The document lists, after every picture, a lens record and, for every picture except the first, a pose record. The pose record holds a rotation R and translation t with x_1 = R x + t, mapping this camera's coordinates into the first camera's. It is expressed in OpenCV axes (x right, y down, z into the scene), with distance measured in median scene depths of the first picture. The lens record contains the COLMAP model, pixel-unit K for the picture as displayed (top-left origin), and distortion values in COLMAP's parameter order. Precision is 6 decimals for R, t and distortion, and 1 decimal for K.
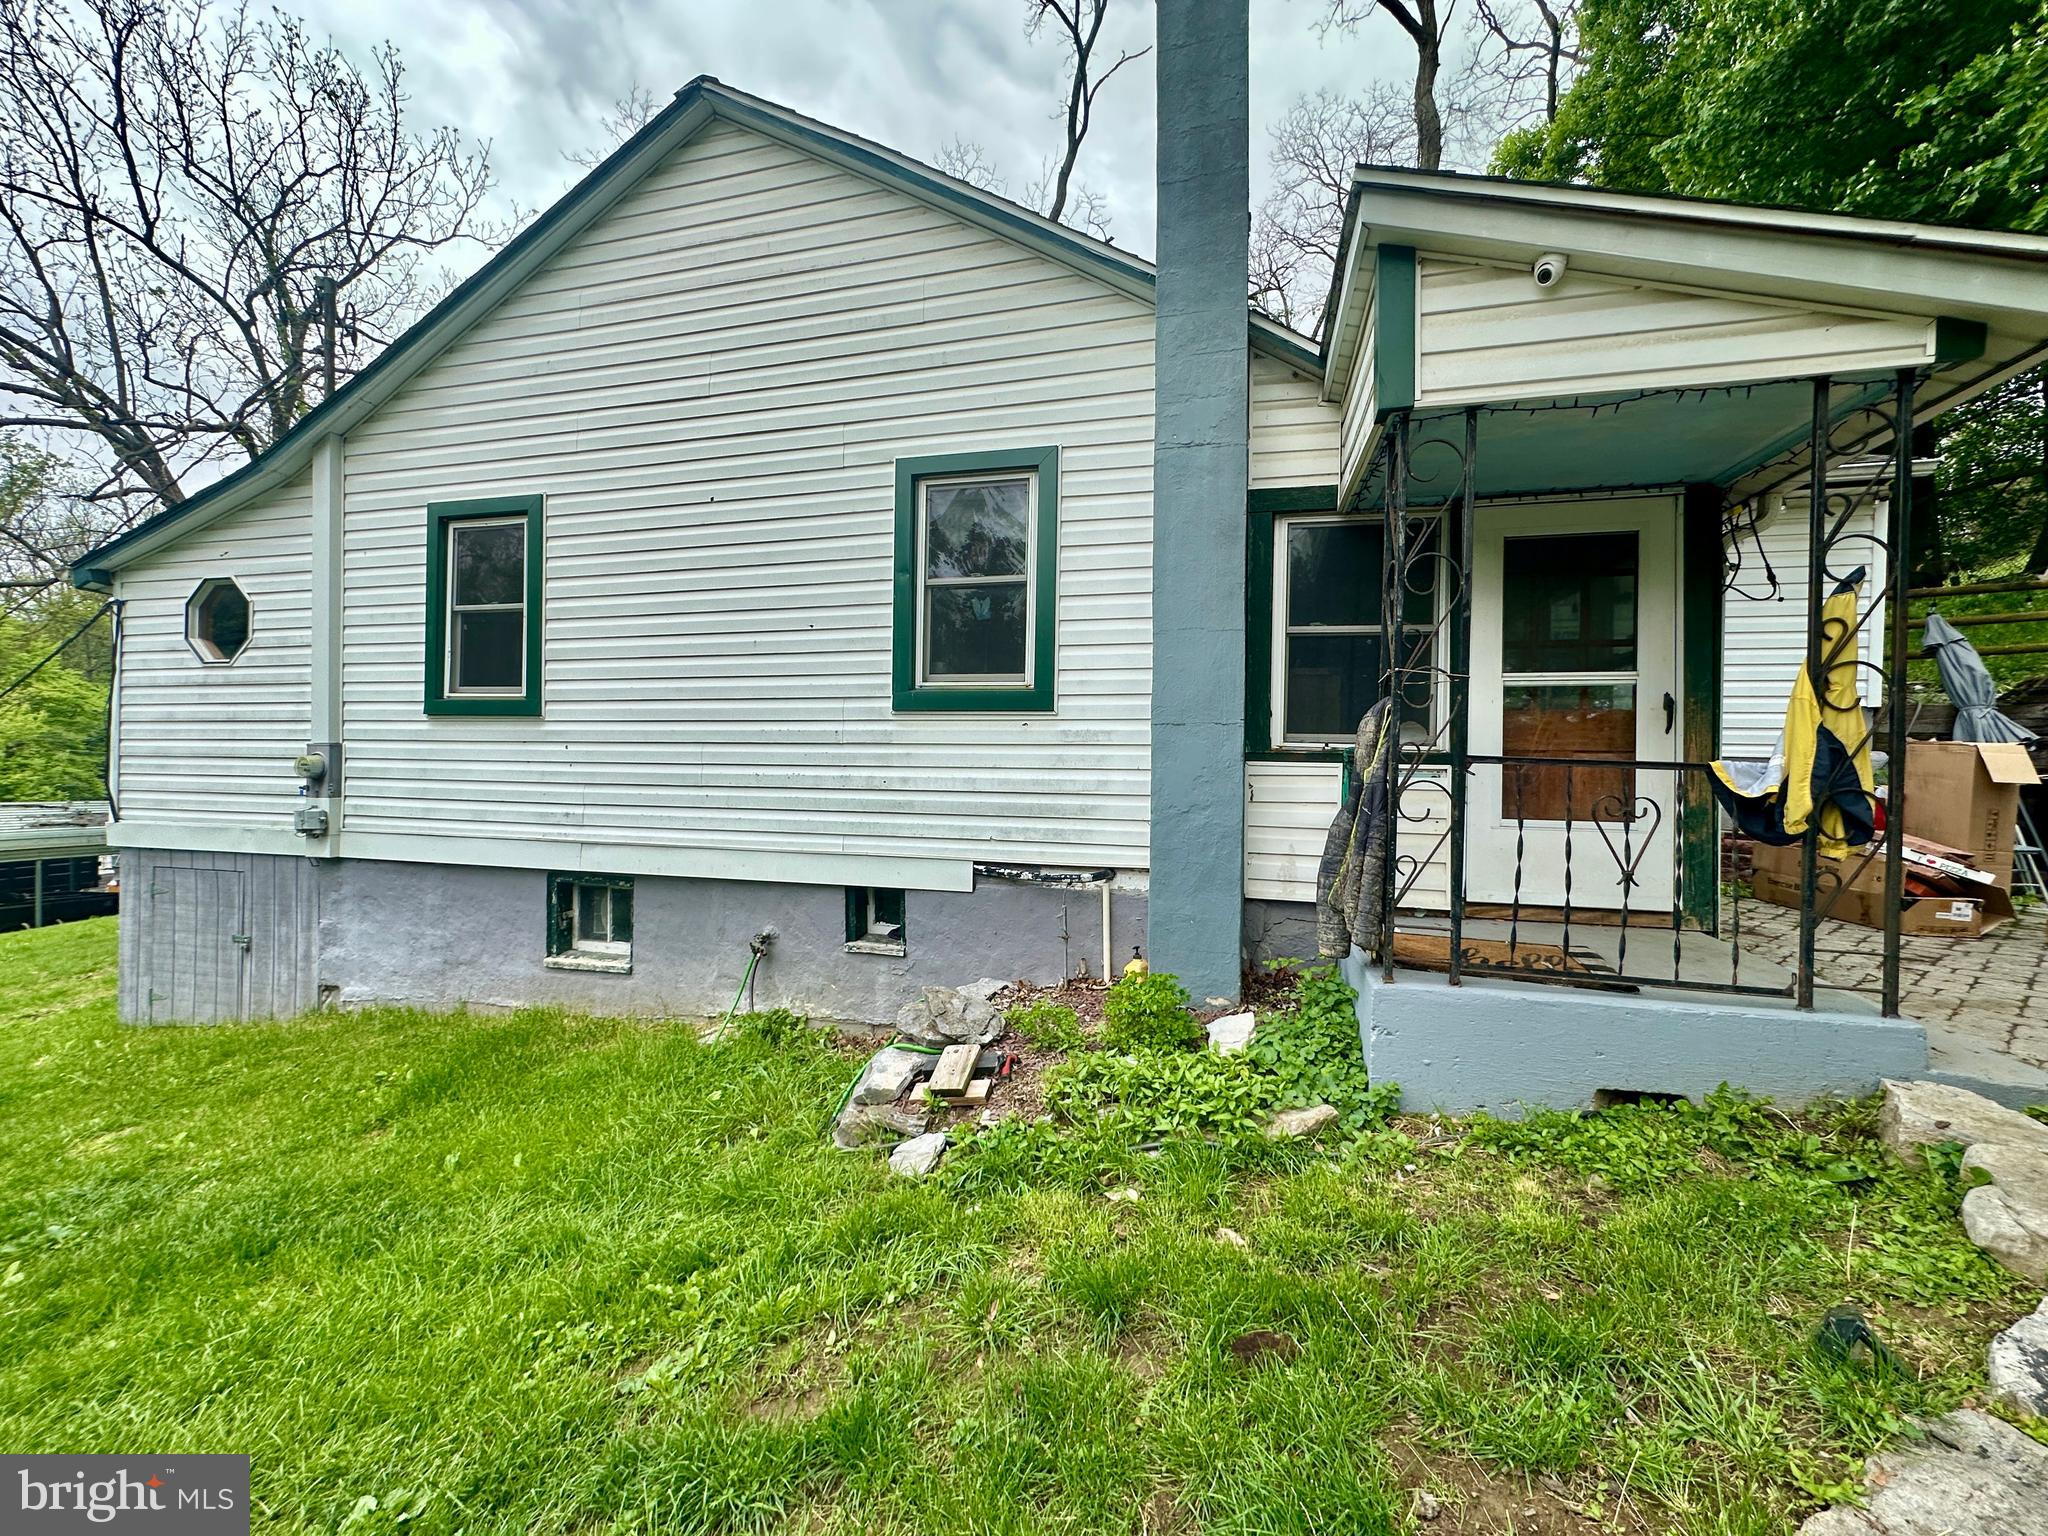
lens RADIAL K [[814.7, 0, 1024.0], [0, 814.7, 768.0], [0, 0, 1]] dist [-0.002706, -0.000230]
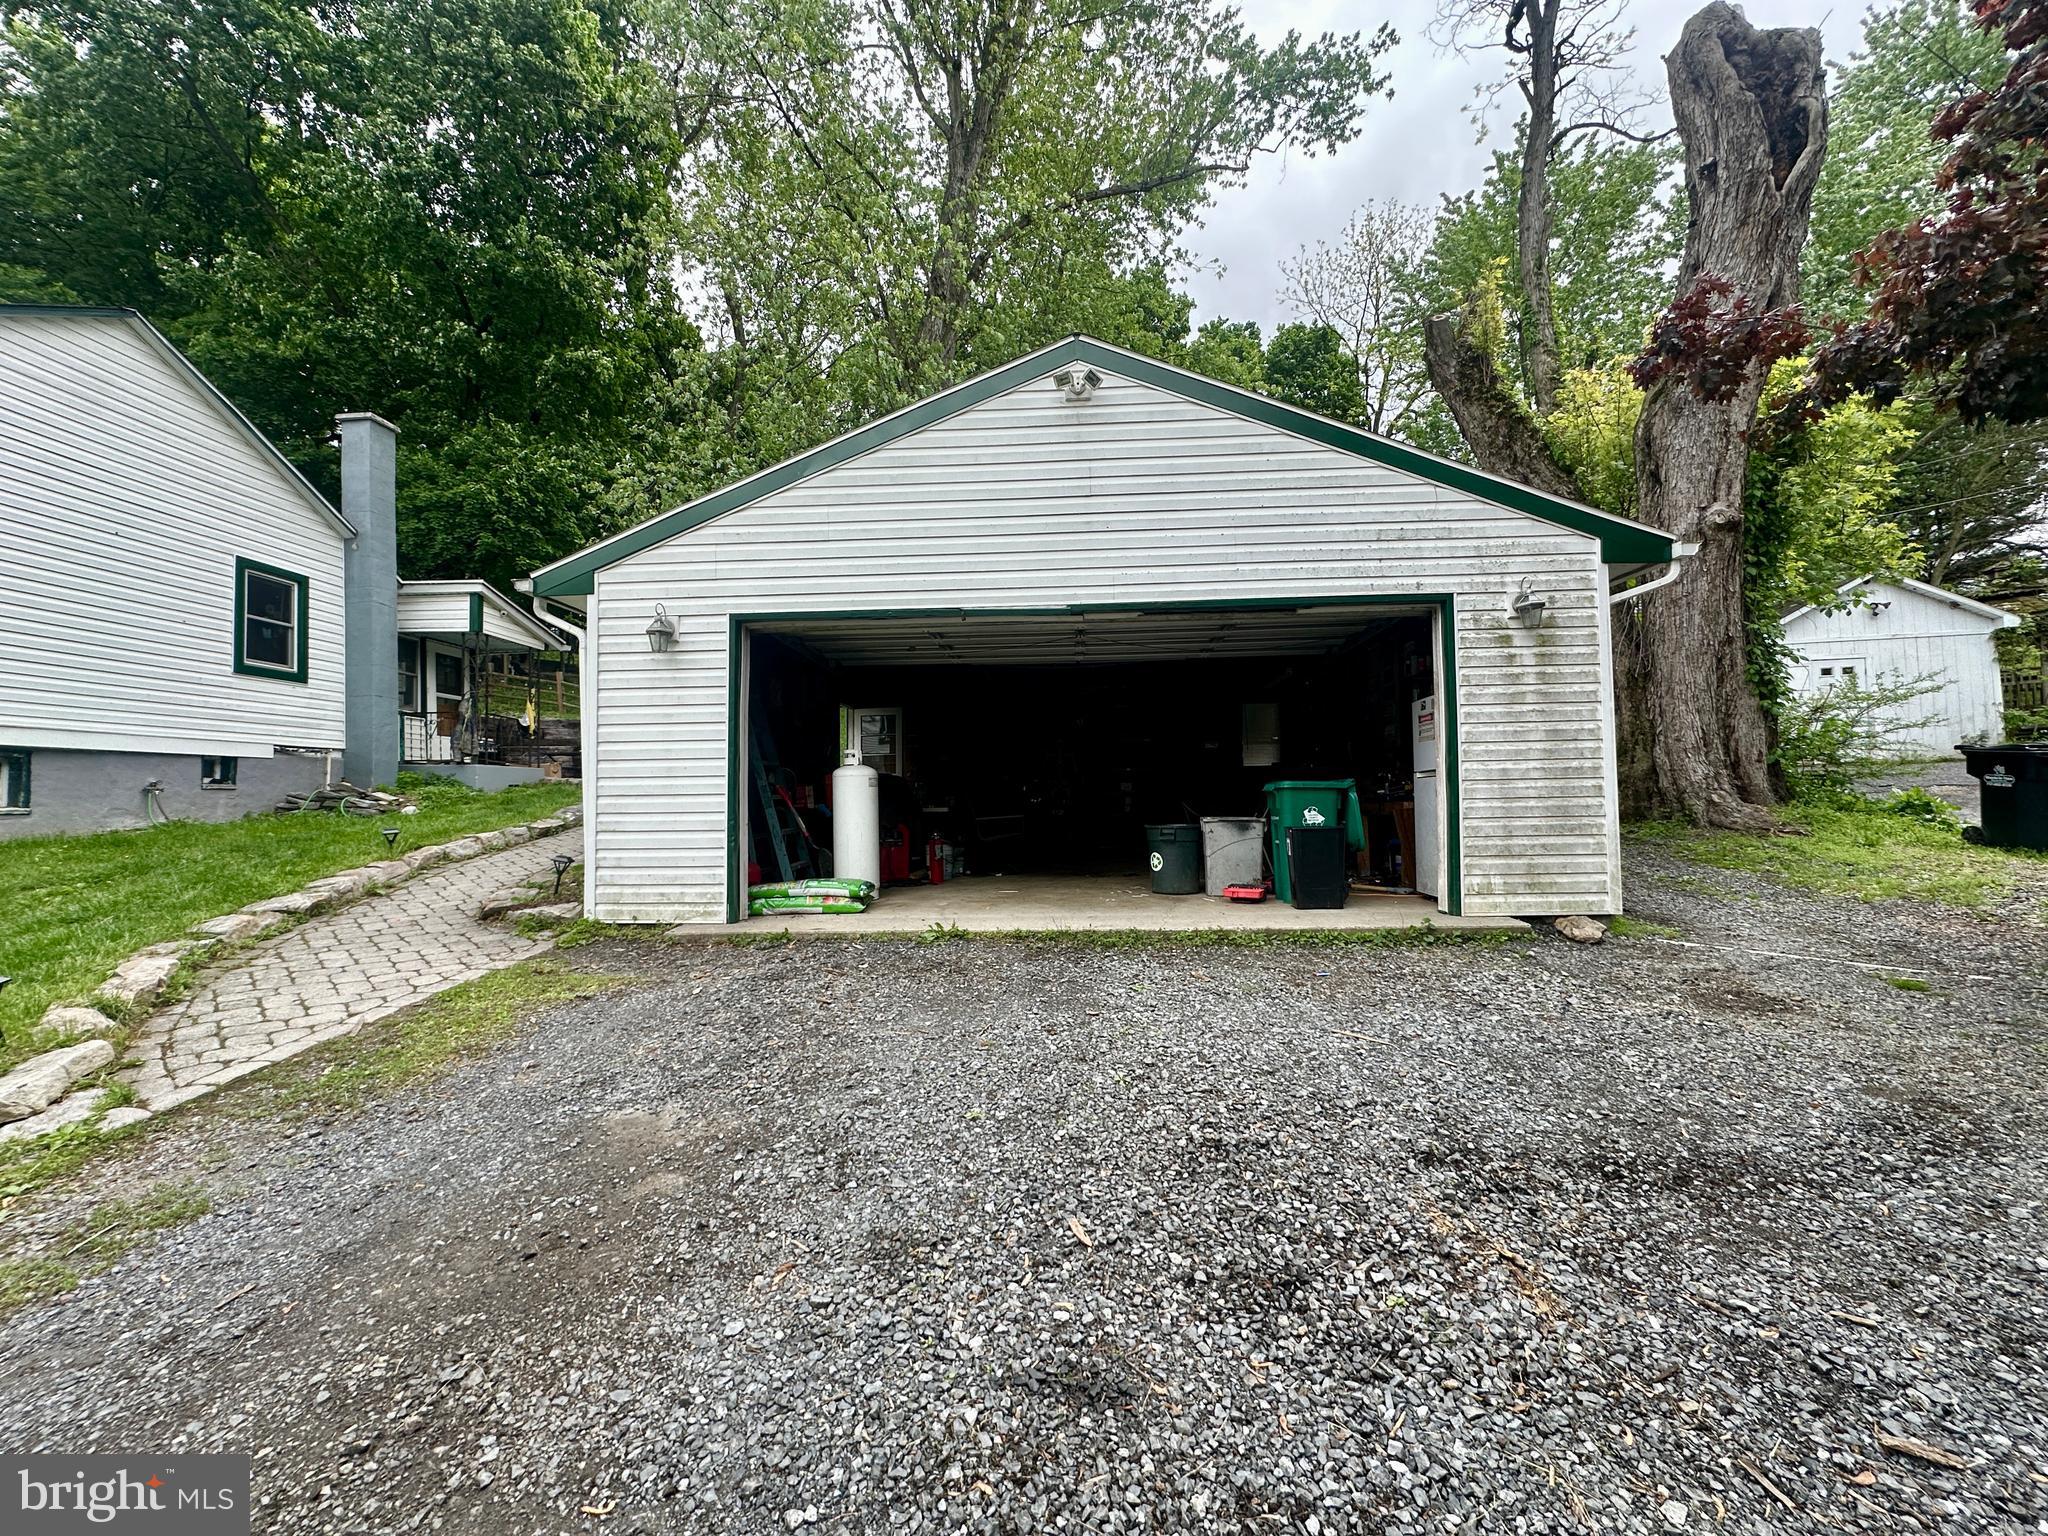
lens RADIAL K [[814.7, 0, 1024.0], [0, 814.7, 768.0], [0, 0, 1]] dist [-0.002706, -0.000230]
pose [[-0.199097, 0.027995, 0.979580, -2.291066], [0.023720, 0.999437, -0.023741, 0.240692], [-0.979693, 0.018509, -0.199648, -0.508744]]
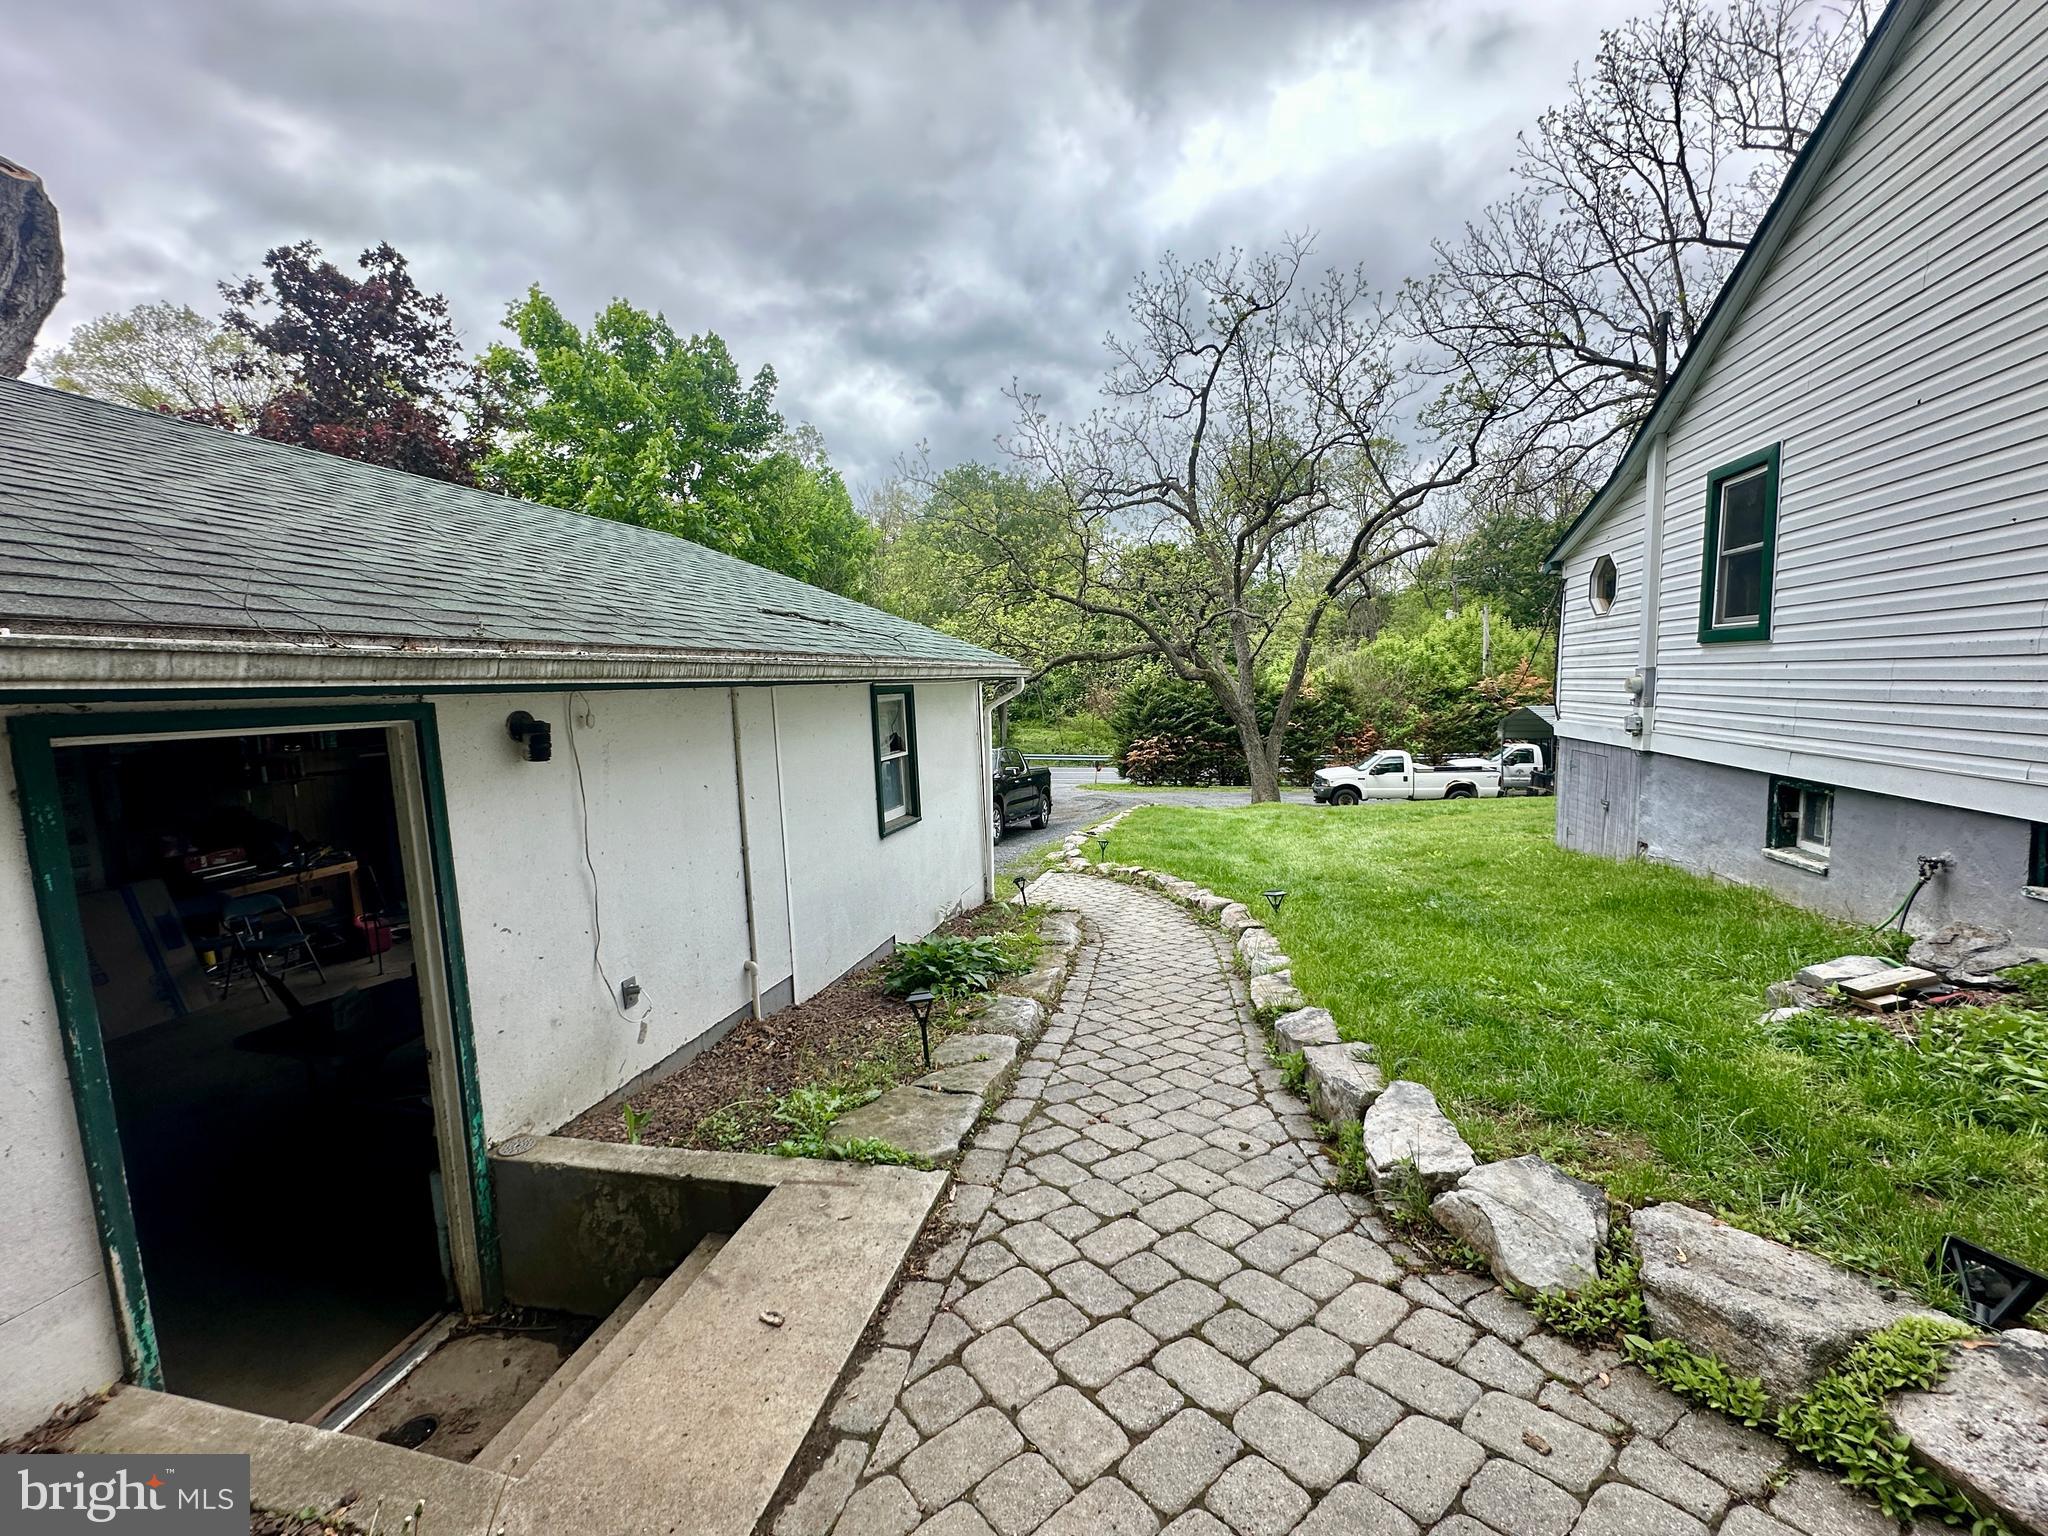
lens RADIAL K [[814.7, 0, 1024.0], [0, 814.7, 768.0], [0, 0, 1]] dist [-0.002706, -0.000230]
pose [[-0.000961, 0.090681, -0.995880, 0.565722], [0.025739, 0.995552, 0.090627, -0.014246], [0.999668, -0.025546, -0.003290, -0.055489]]
